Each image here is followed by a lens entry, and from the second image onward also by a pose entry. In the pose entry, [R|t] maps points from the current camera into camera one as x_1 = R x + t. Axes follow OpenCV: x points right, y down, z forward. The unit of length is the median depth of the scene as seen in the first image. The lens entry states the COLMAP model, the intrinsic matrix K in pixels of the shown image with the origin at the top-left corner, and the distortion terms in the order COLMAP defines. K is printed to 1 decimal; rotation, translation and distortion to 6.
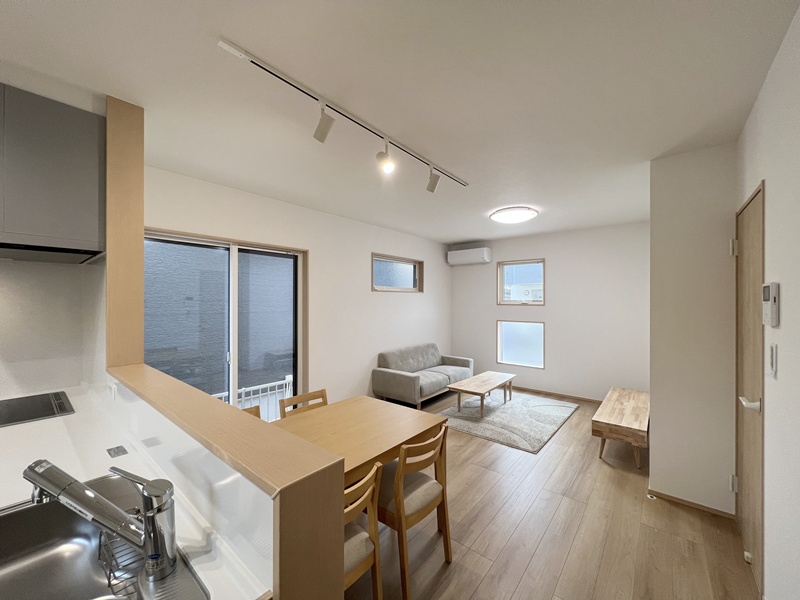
lens RADIAL K [[320.1, 0, 399.4], [0, 320.1, 301.3], [0, 0, 1]] dist [0.000988, 0.000204]
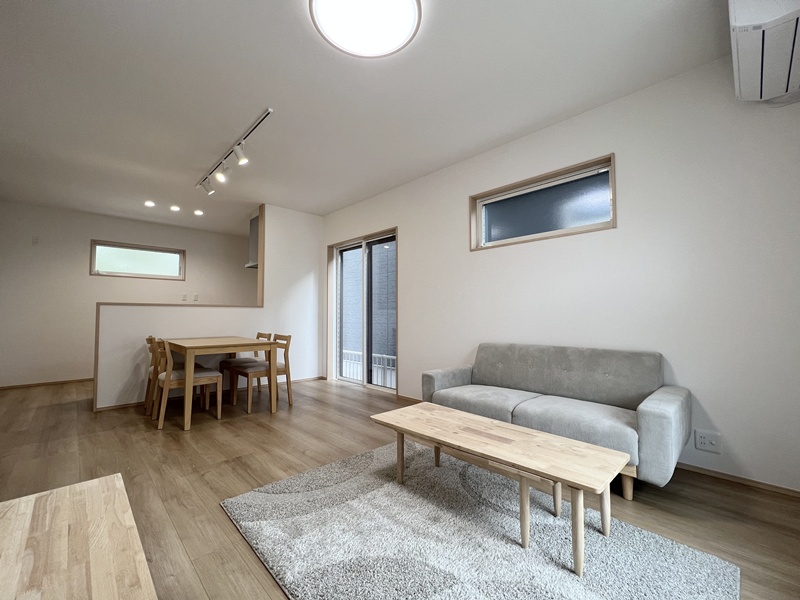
lens RADIAL K [[337.9, 0, 400.3], [0, 337.9, 298.4], [0, 0, 1]] dist [-0.013575, 0.000046]
pose [[-0.098686, -0.056948, -0.993488, 0.861741], [-0.004055, 0.998376, -0.056825, 0.147887], [0.995110, -0.001579, -0.098757, 1.207564]]
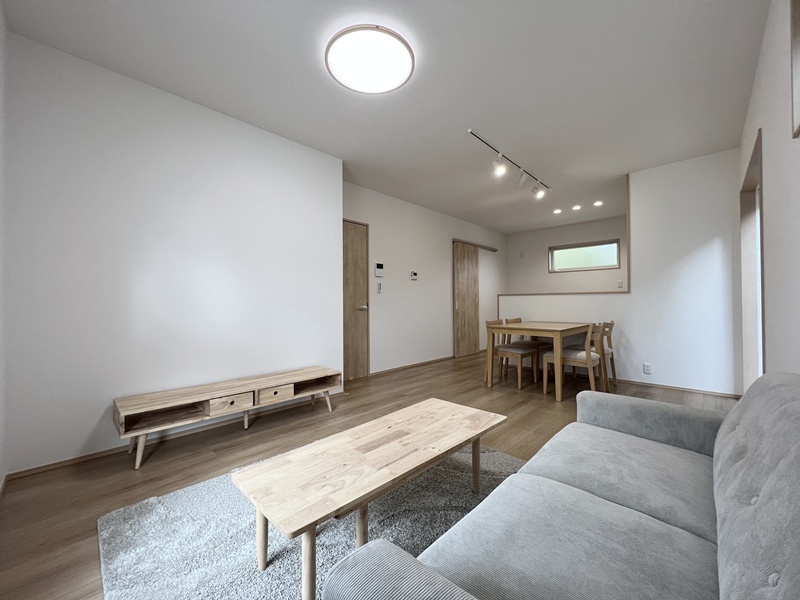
lens RADIAL K [[320.1, 0, 403.0], [0, 320.1, 298.9], [0, 0, 1]] dist [0.000988, 0.000204]
pose [[-0.998512, 0.002500, 0.054479, 0.304116], [0.001984, 0.999953, -0.009528, 0.139119], [-0.054500, -0.009406, -0.998469, 1.695261]]
